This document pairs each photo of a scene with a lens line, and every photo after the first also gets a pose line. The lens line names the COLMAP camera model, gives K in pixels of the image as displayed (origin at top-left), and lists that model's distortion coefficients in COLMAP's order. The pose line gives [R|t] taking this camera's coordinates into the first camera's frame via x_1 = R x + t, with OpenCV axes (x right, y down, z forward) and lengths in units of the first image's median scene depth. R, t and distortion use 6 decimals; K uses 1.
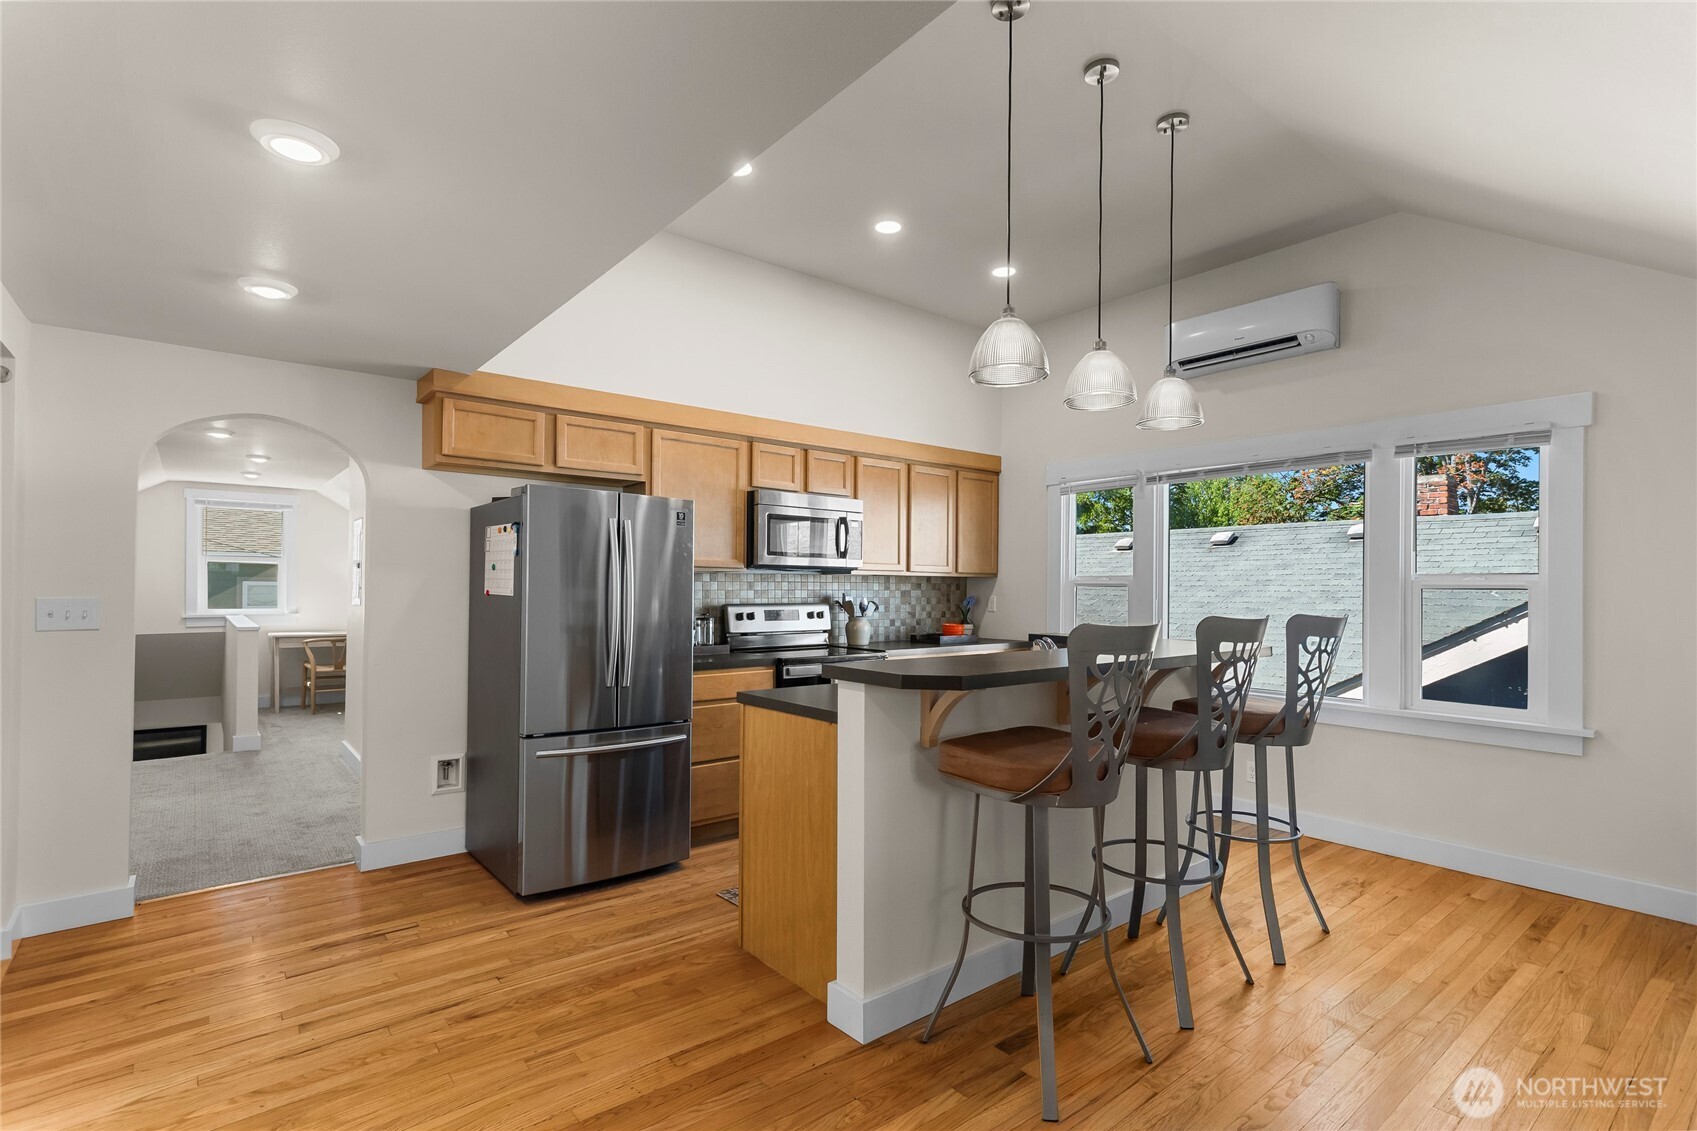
lens RADIAL K [[808.2, 0, 854.8], [0, 808.2, 574.1], [0, 0, 1]] dist [0.002985, 0.000930]
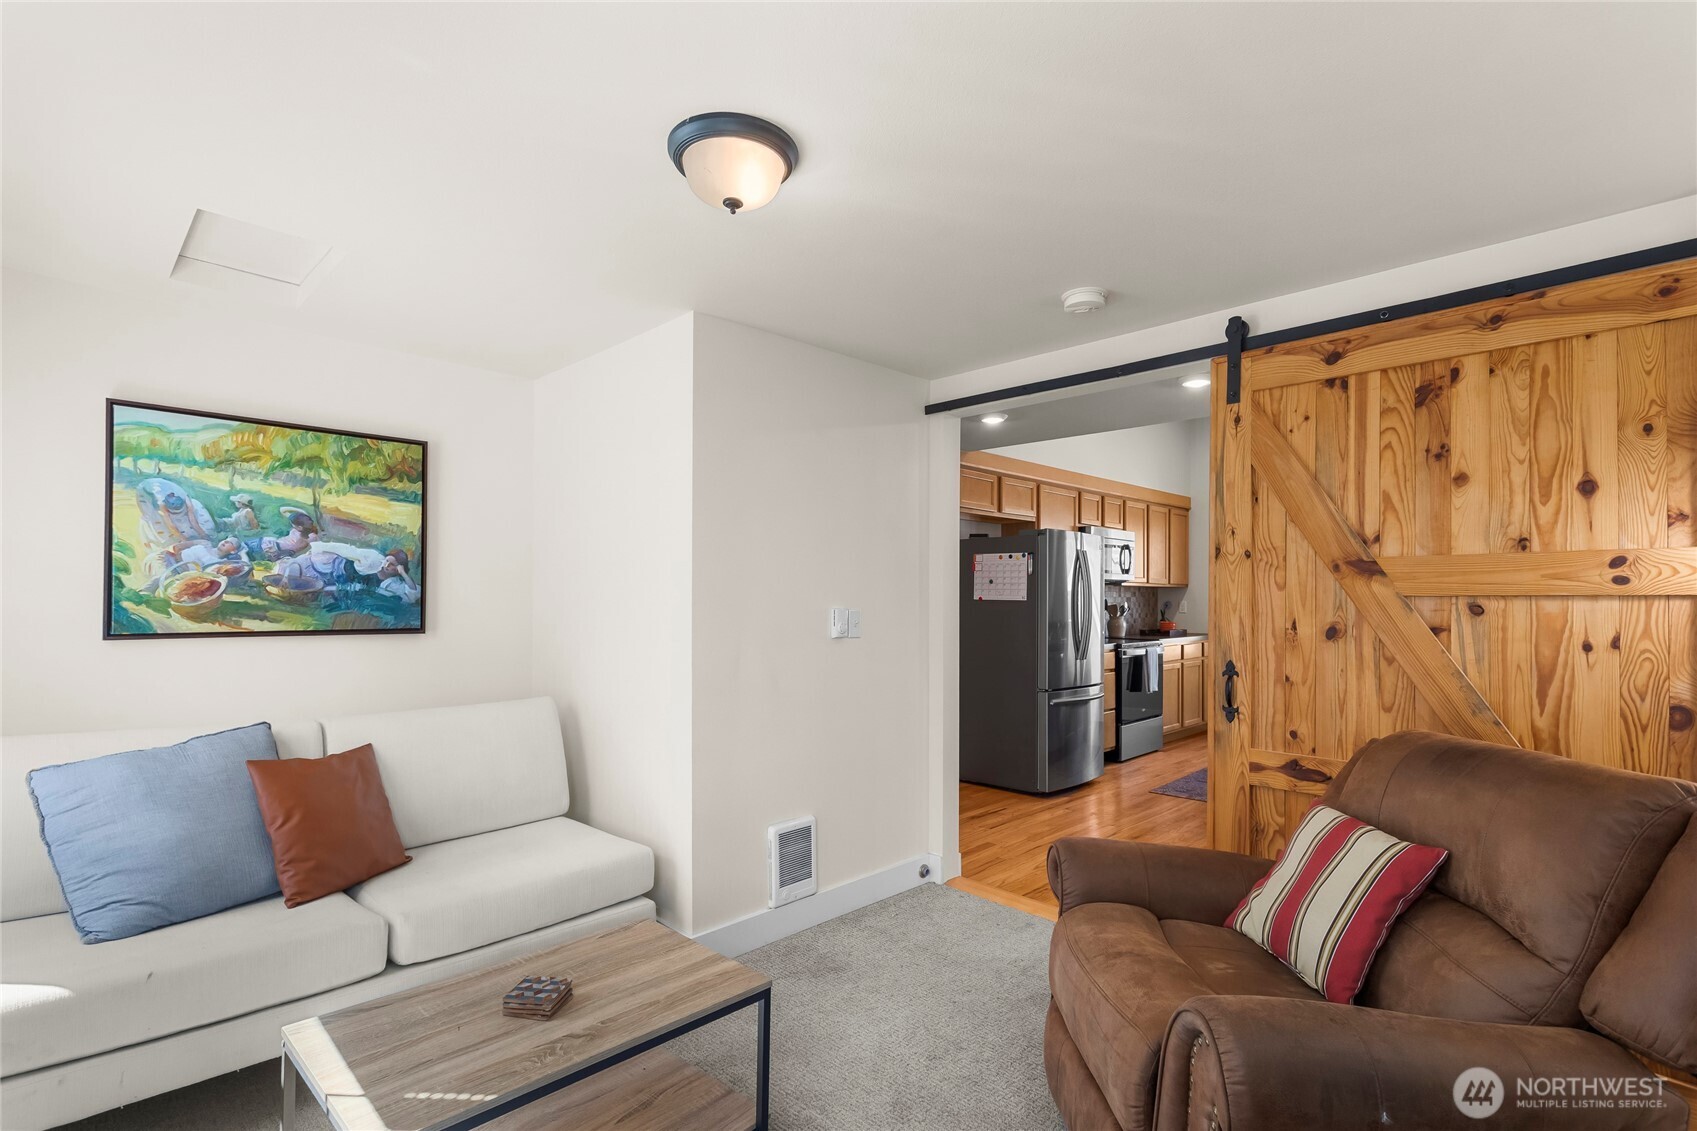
lens RADIAL K [[808.2, 0, 854.8], [0, 808.2, 574.1], [0, 0, 1]] dist [0.002985, 0.000930]
pose [[0.995585, -0.004387, 0.093763, -0.606758], [0.005733, 0.999884, -0.014093, -0.002234], [-0.093691, 0.014568, 0.995495, -0.343301]]
